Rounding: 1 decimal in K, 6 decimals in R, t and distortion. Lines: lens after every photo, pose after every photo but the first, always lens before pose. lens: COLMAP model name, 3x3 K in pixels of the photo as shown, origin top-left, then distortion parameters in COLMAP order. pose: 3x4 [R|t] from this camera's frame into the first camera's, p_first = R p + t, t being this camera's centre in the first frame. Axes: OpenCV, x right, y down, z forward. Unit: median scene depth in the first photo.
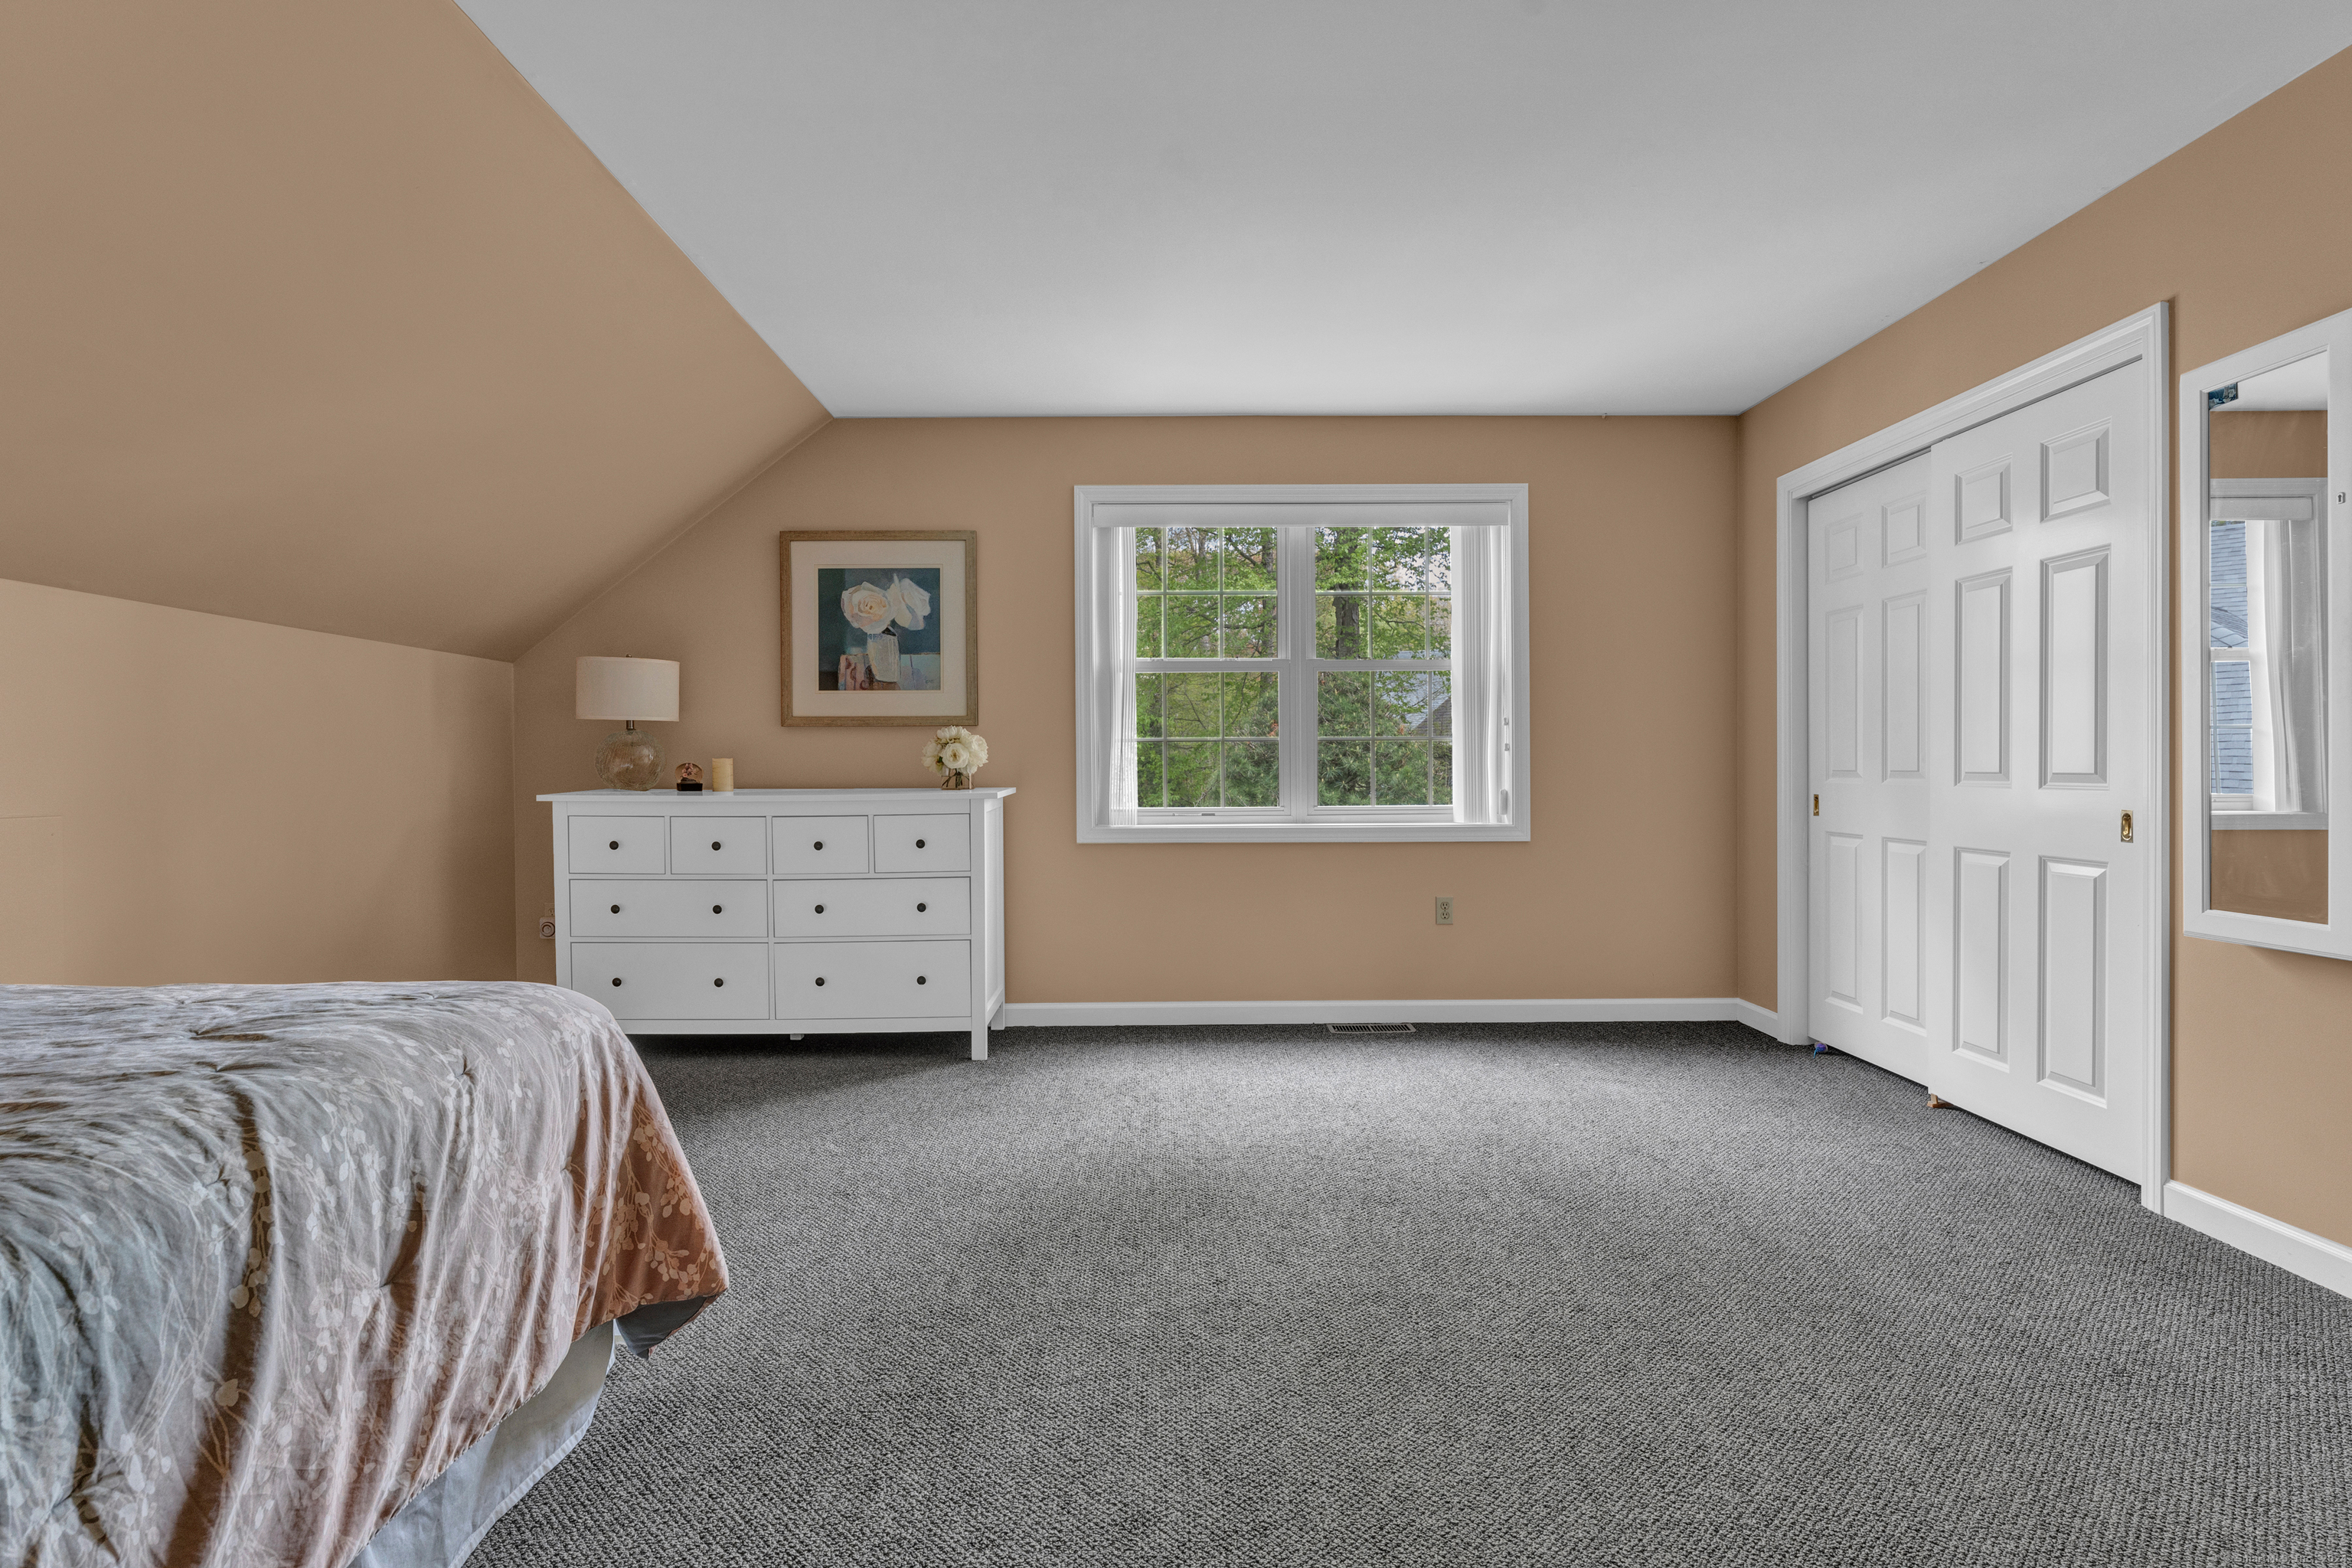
lens RADIAL K [[1111.1, 0, 1176.0], [0, 1111.1, 784.0], [0, 0, 1]] dist [-0.001361, -0.000303]
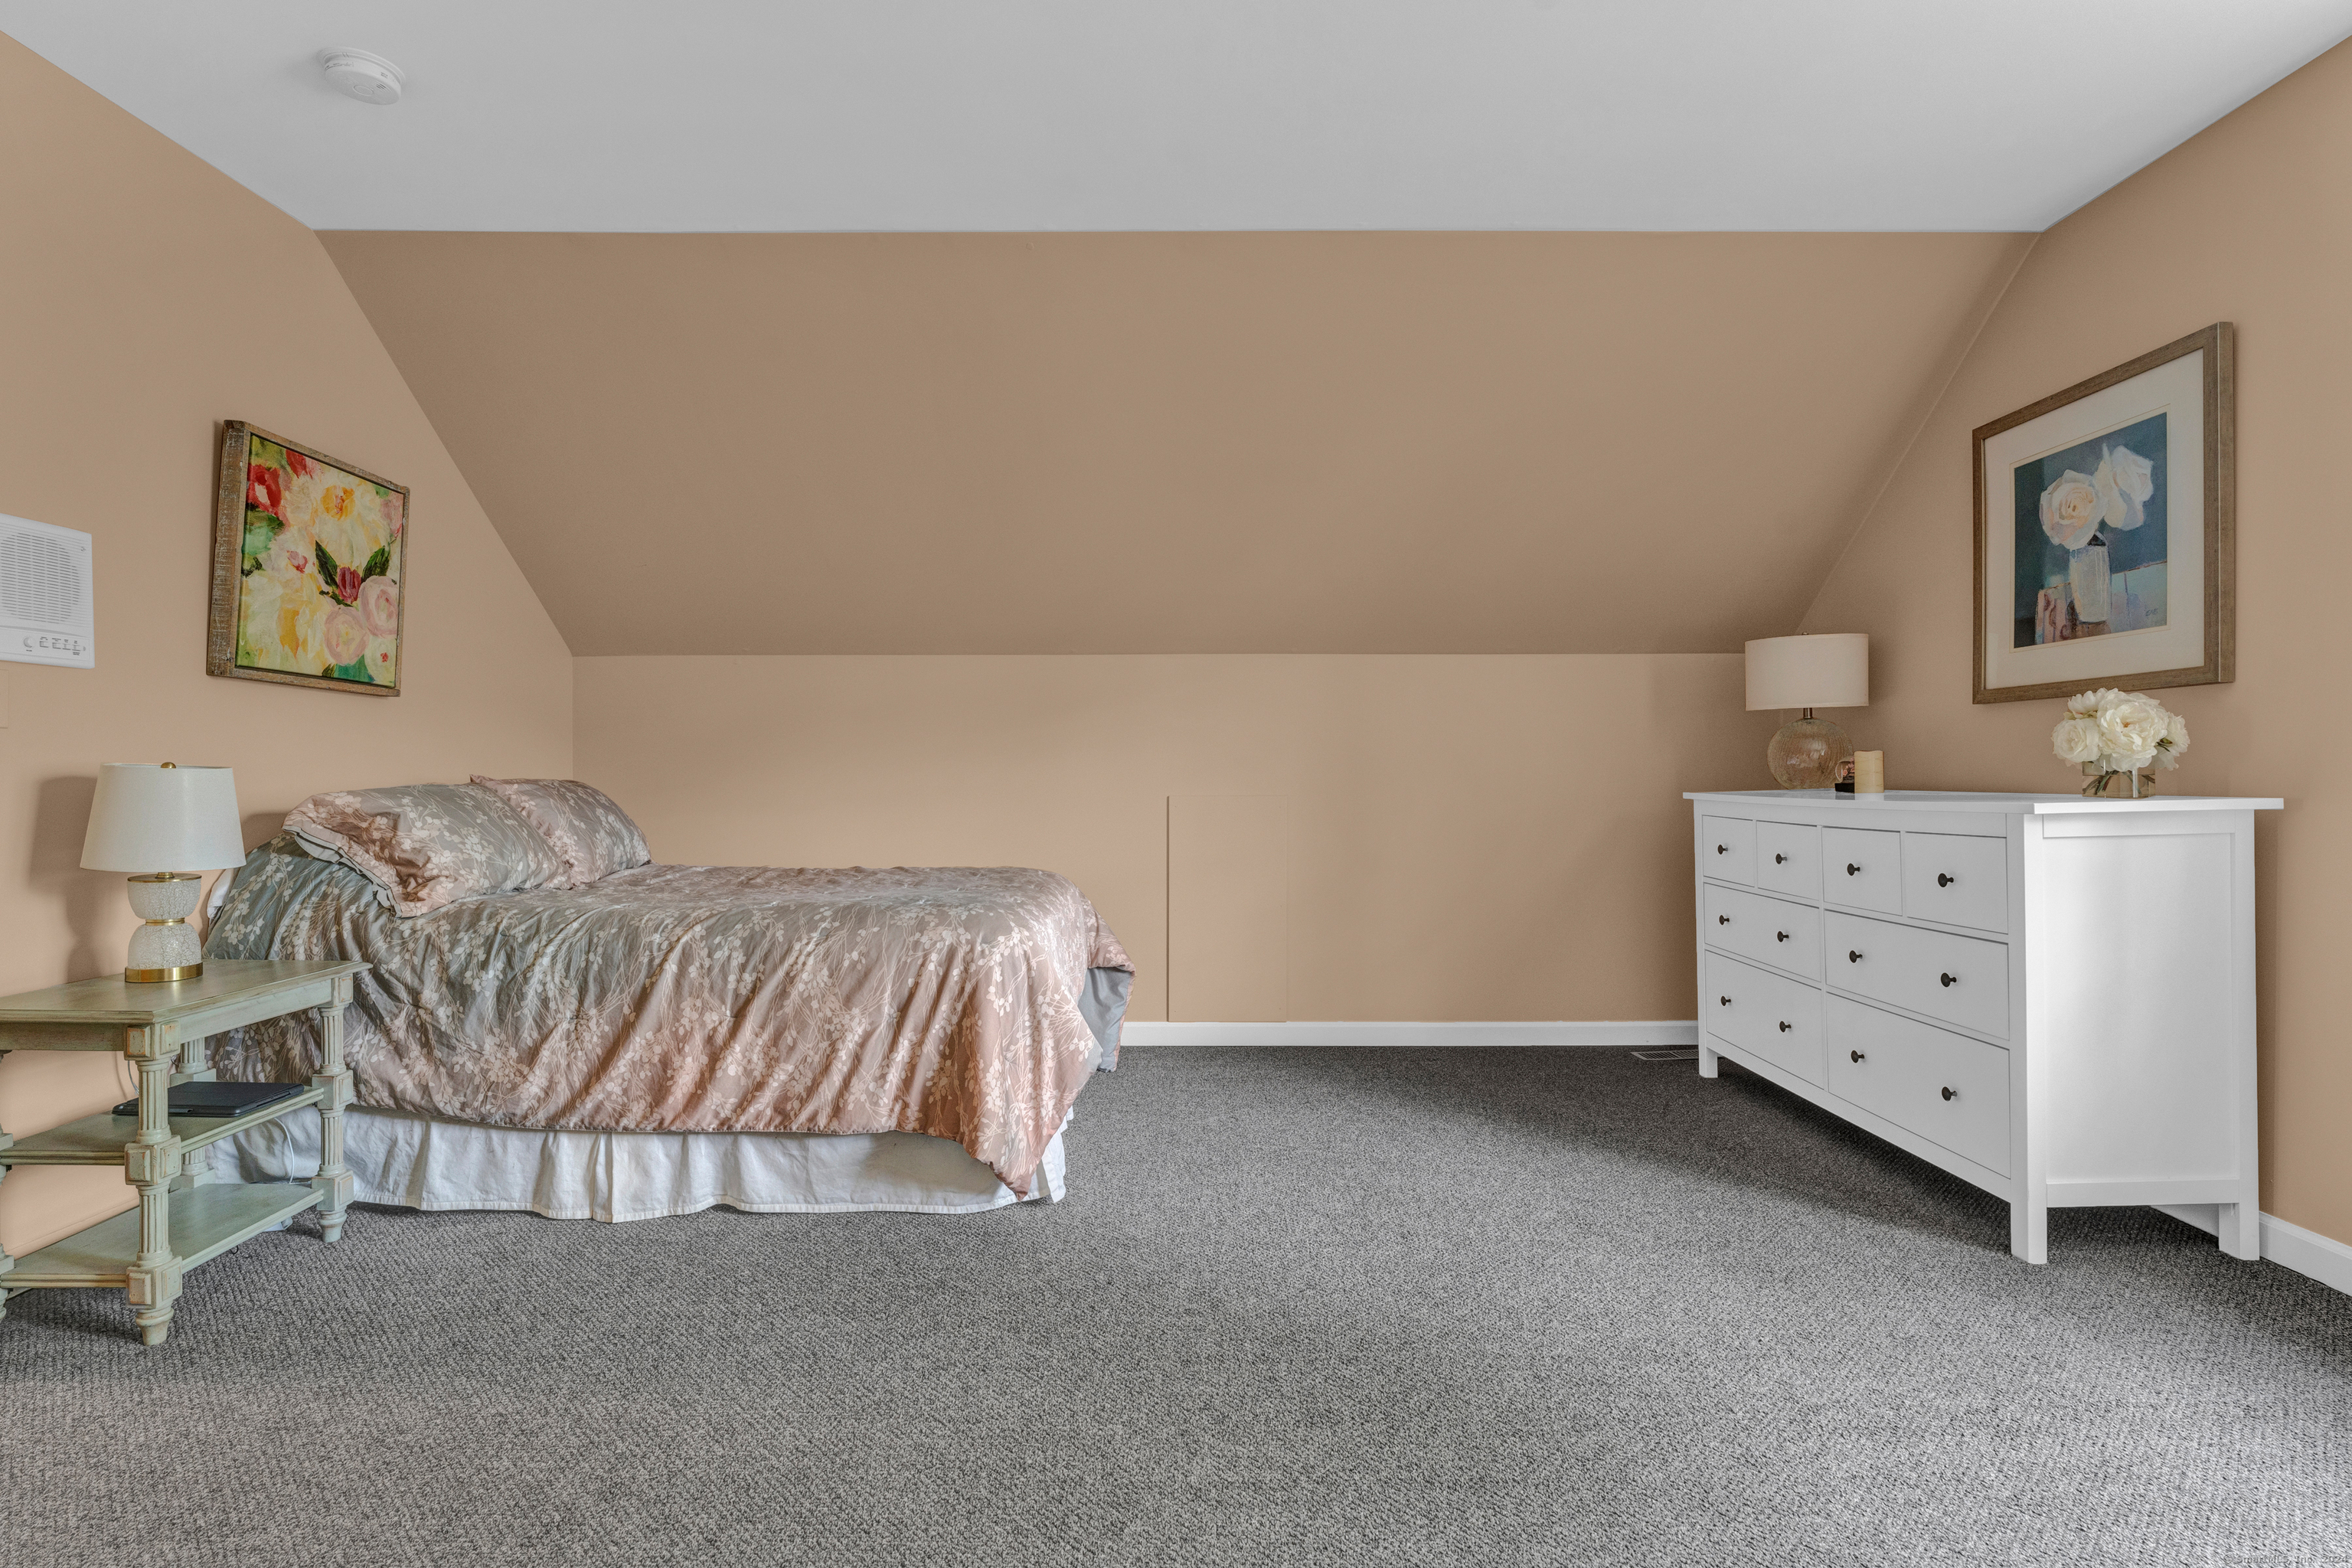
lens RADIAL K [[1135.6, 0, 1176.0], [0, 1135.6, 784.0], [0, 0, 1]] dist [-0.000677, -0.000220]
pose [[-0.001550, 0.012234, -0.999924, 0.375431], [-0.010454, 0.999870, 0.012250, -0.004348], [0.999944, 0.010473, -0.001421, 0.491814]]
